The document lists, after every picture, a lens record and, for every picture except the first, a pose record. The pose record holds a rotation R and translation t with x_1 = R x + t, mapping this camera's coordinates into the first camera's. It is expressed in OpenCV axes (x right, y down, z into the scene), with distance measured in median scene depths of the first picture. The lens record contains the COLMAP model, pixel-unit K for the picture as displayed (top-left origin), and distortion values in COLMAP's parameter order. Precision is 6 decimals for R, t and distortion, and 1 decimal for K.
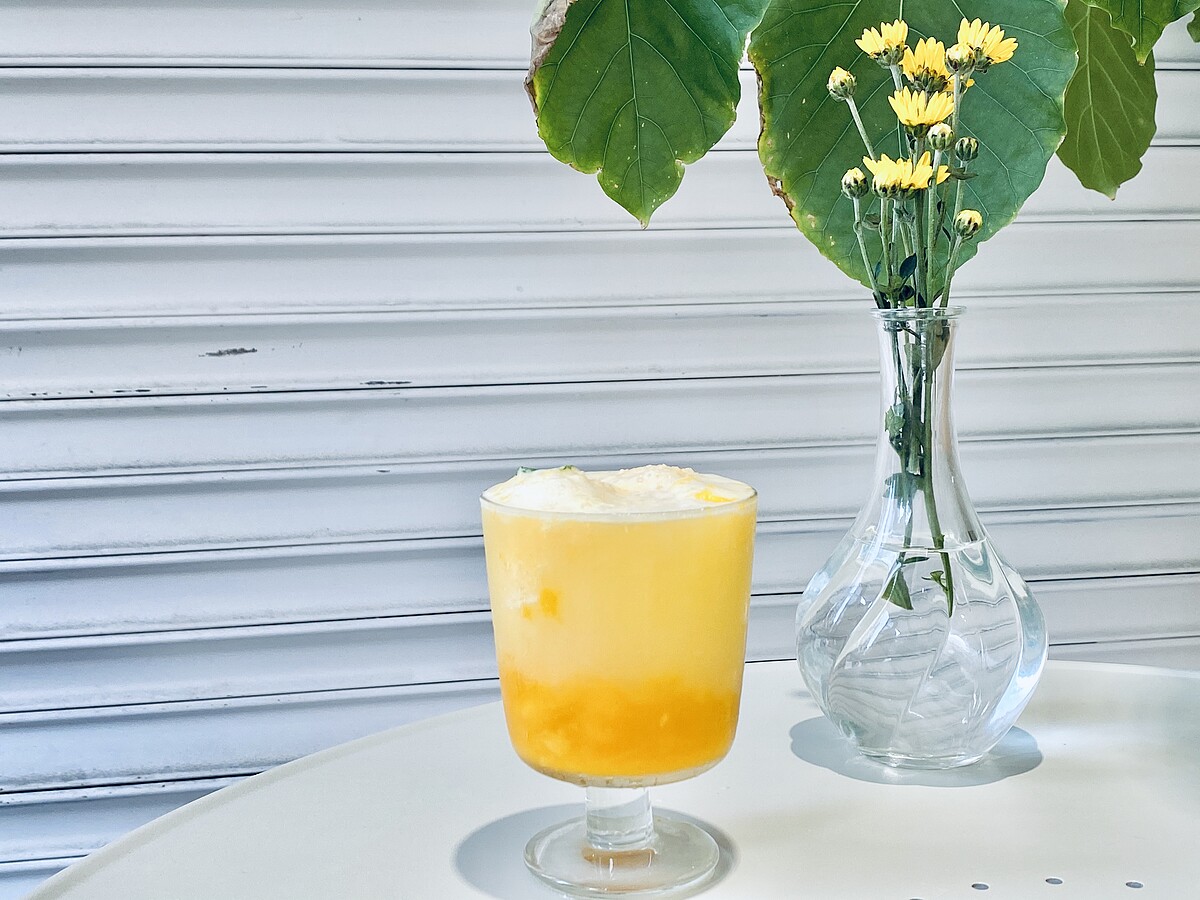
lens RADIAL K [[1473.3, 0, 598.2], [0, 1473.3, 453.3], [0, 0, 1]] dist [-0.008140, 0.000000]
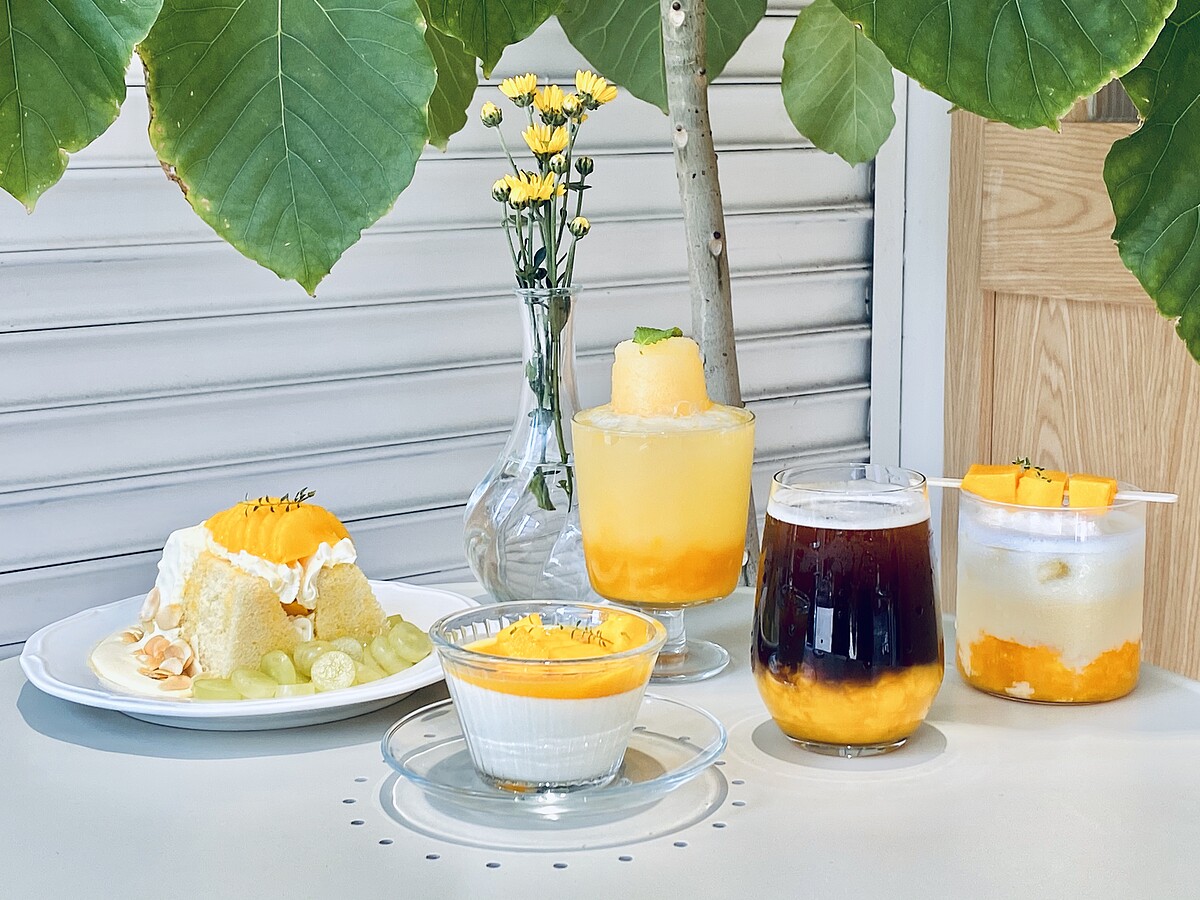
lens RADIAL K [[1960.1, 0, 599.7], [0, 1960.1, 449.9], [0, 0, 1]] dist [0.039637, 0.000000]
pose [[0.901839, -0.066491, 0.426925, -0.223404], [0.047040, 0.997324, 0.055959, -0.043971], [-0.429503, -0.030384, 0.902554, -0.440035]]
